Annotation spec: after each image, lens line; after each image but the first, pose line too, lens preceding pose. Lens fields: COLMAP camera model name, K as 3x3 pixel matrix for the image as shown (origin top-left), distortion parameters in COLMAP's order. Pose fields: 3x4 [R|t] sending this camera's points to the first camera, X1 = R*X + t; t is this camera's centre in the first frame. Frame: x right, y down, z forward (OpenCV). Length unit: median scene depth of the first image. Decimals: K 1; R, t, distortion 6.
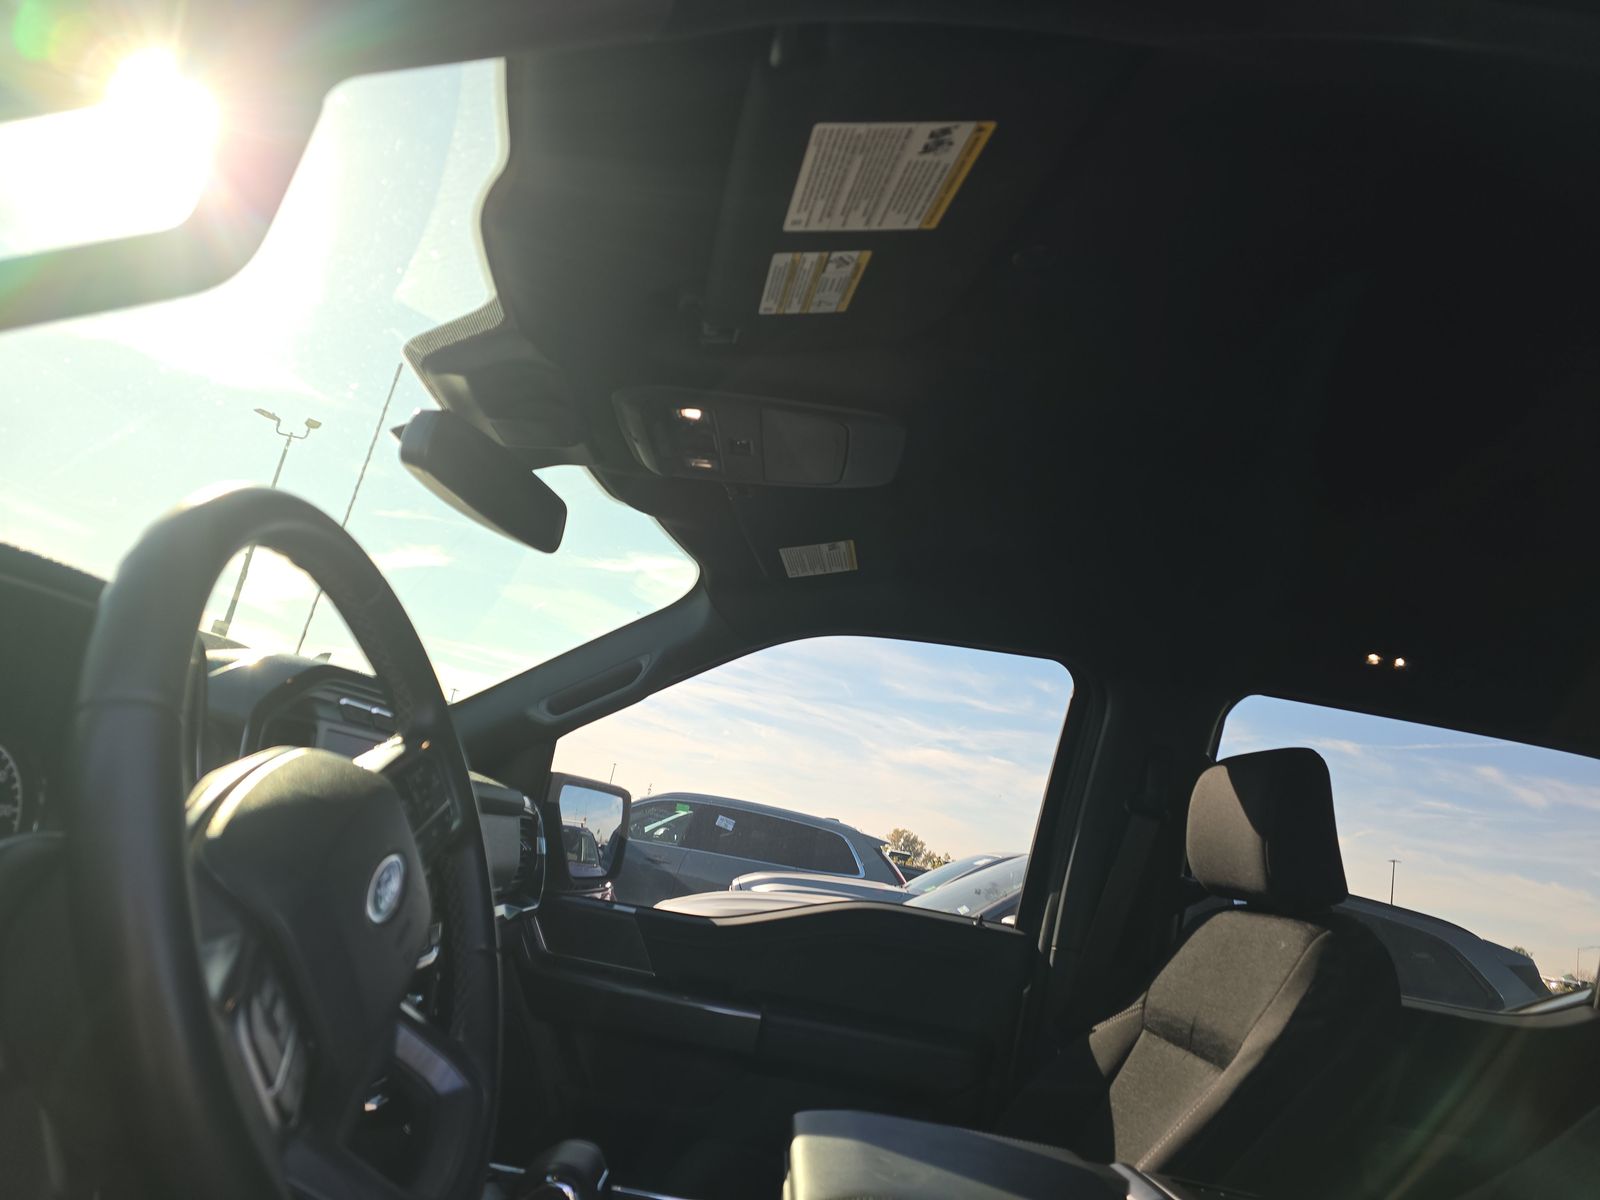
lens RADIAL K [[1073.9, 0, 800.3], [0, 1073.9, 581.2], [0, 0, 1]] dist [0.036937, -0.047600]
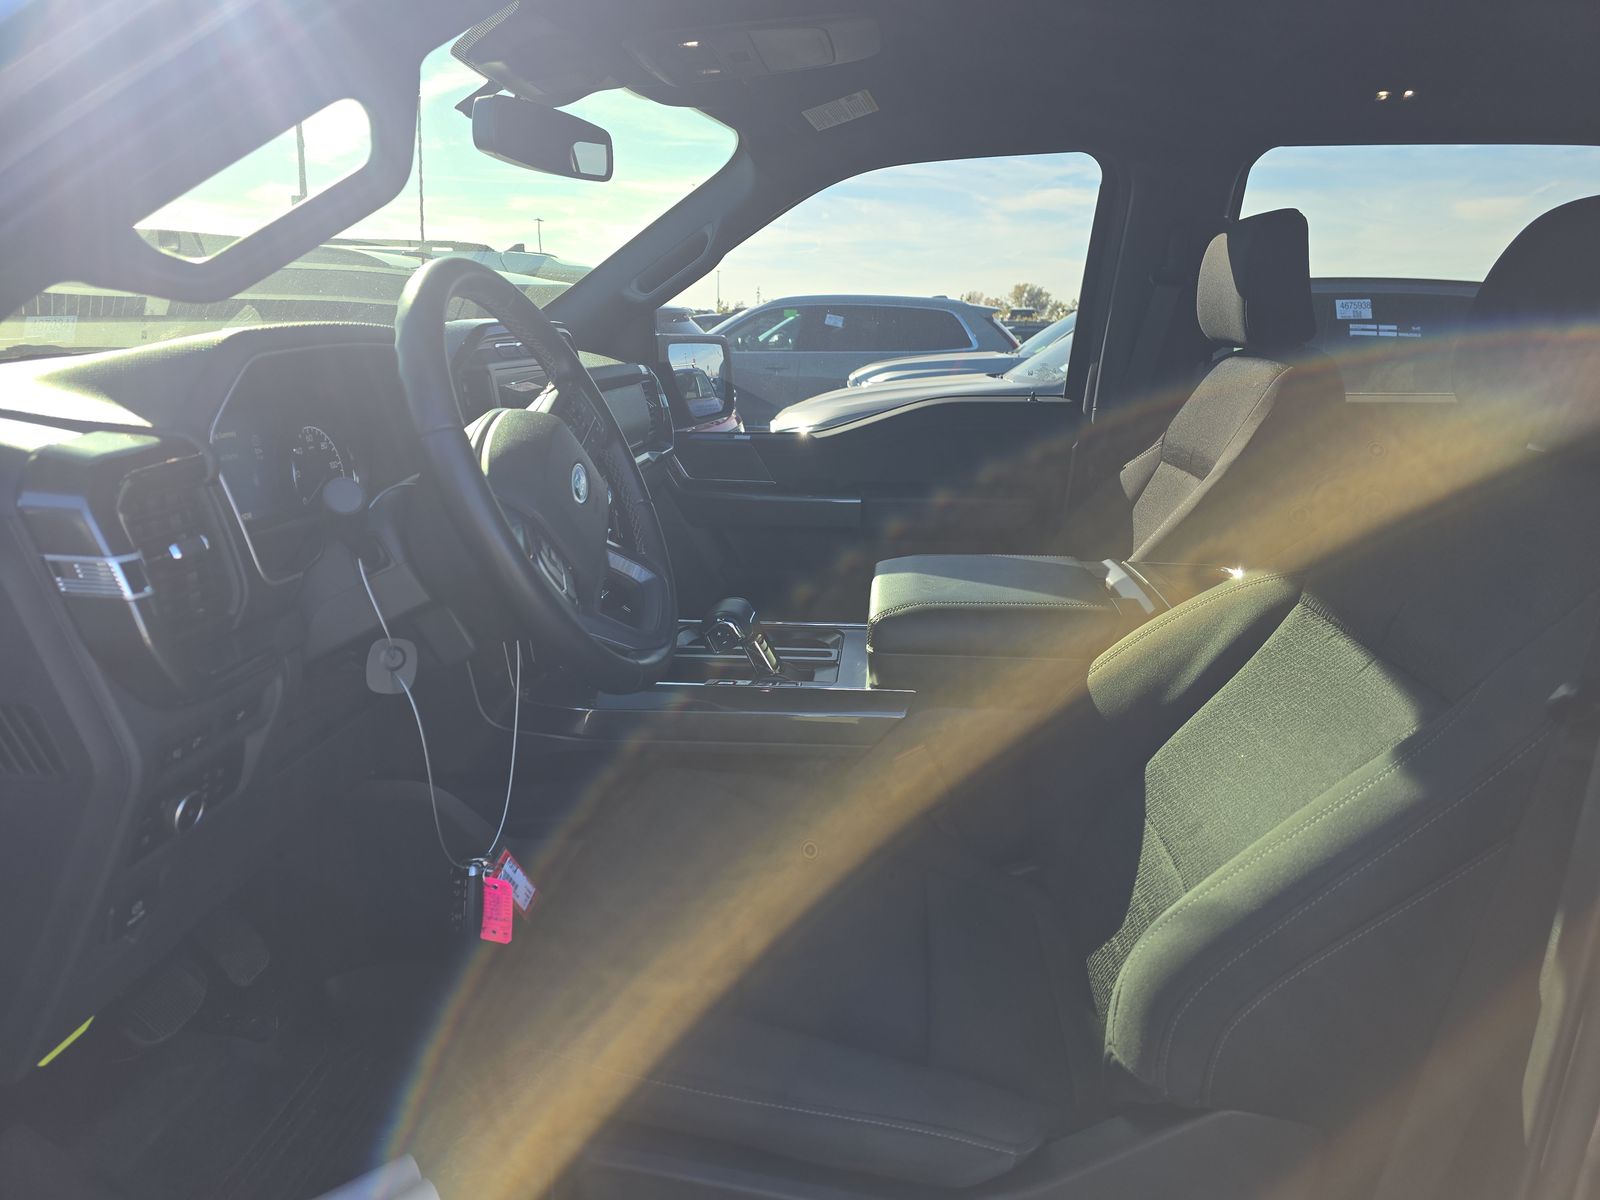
lens RADIAL K [[1073.9, 0, 800.3], [0, 1073.9, 581.2], [0, 0, 1]] dist [0.036937, -0.047600]
pose [[0.979232, -0.146686, -0.139954, 0.057627], [0.193901, 0.879214, 0.435185, -0.081772], [0.059214, -0.453284, 0.889397, -0.184812]]
